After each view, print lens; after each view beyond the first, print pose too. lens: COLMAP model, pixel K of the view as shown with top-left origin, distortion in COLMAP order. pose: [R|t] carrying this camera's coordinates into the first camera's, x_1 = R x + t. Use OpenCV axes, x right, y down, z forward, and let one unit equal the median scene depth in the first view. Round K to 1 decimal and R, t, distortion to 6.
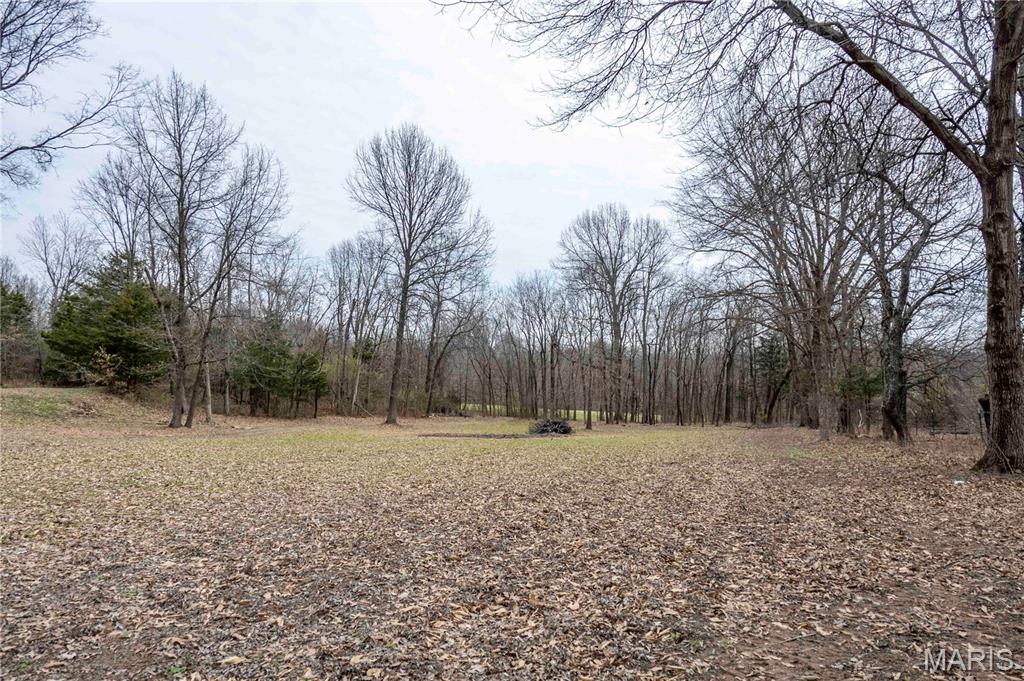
lens RADIAL K [[700.5, 0, 536.1], [0, 700.5, 343.6], [0, 0, 1]] dist [0.004283, 0.000887]
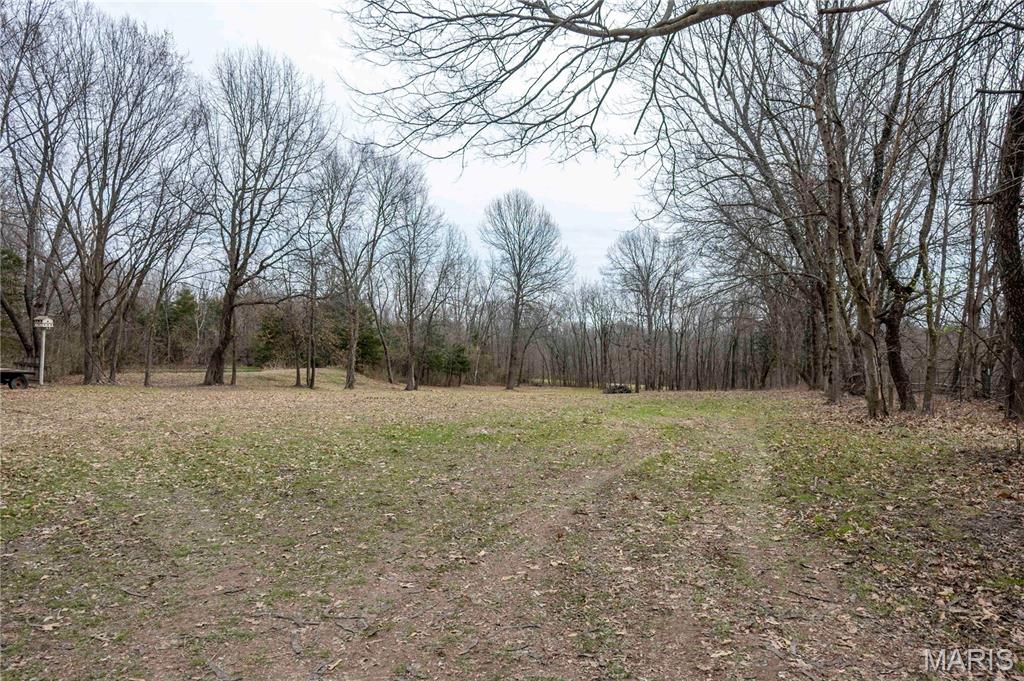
lens RADIAL K [[700.5, 0, 536.1], [0, 700.5, 343.6], [0, 0, 1]] dist [0.004283, 0.000887]
pose [[0.999941, -0.006325, -0.008867, -0.093109], [0.006652, 0.999282, 0.037312, -0.028480], [0.008625, -0.037368, 0.999264, -0.347048]]
